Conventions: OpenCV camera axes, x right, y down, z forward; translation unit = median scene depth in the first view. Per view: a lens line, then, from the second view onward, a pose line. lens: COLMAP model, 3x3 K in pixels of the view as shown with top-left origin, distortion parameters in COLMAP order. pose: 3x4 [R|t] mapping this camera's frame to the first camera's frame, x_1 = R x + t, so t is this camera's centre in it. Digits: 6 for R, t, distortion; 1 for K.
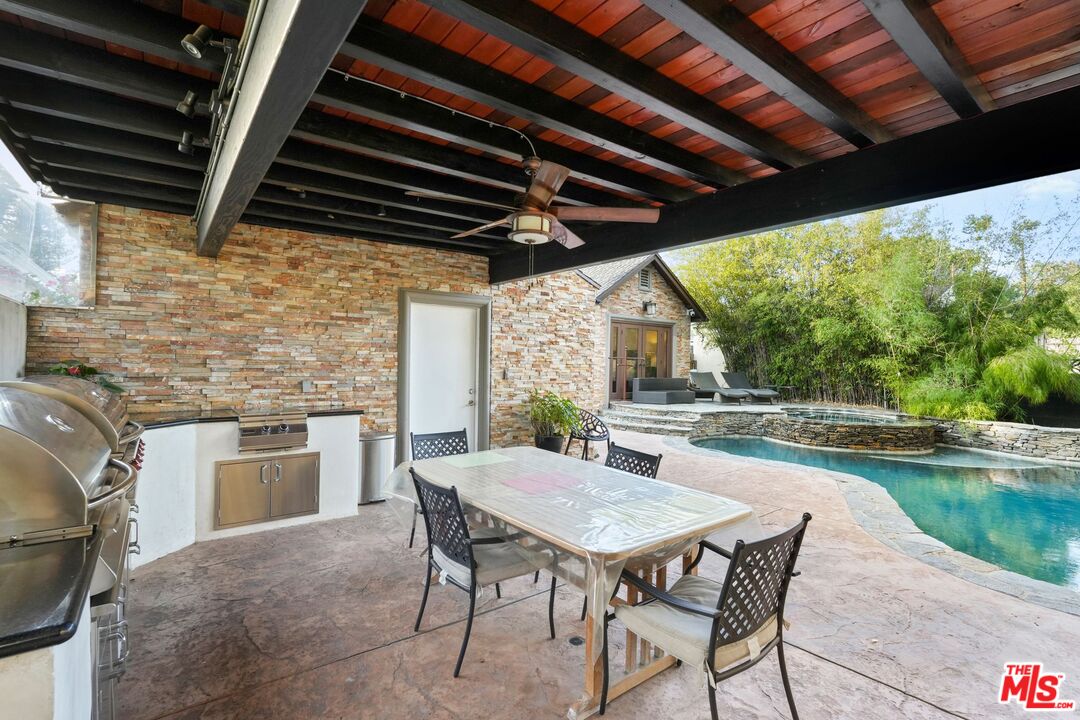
lens RADIAL K [[487.4, 0, 536.4], [0, 487.4, 360.6], [0, 0, 1]] dist [-0.004322, 0.000064]
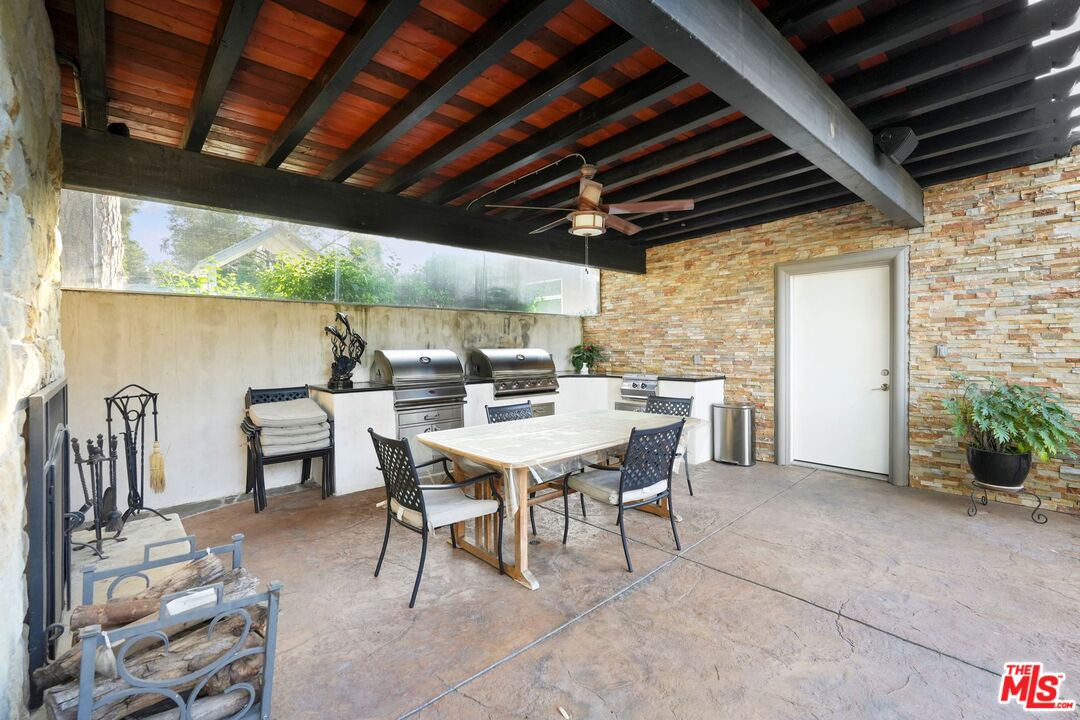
lens RADIAL K [[472.5, 0, 545.8], [0, 472.5, 351.8], [0, 0, 1]] dist [-0.005343, 0.002517]
pose [[0.093553, -0.003384, -0.995609, 0.643501], [0.013871, 0.999902, -0.002095, 0.027133], [0.995518, -0.013614, 0.093590, 0.437723]]
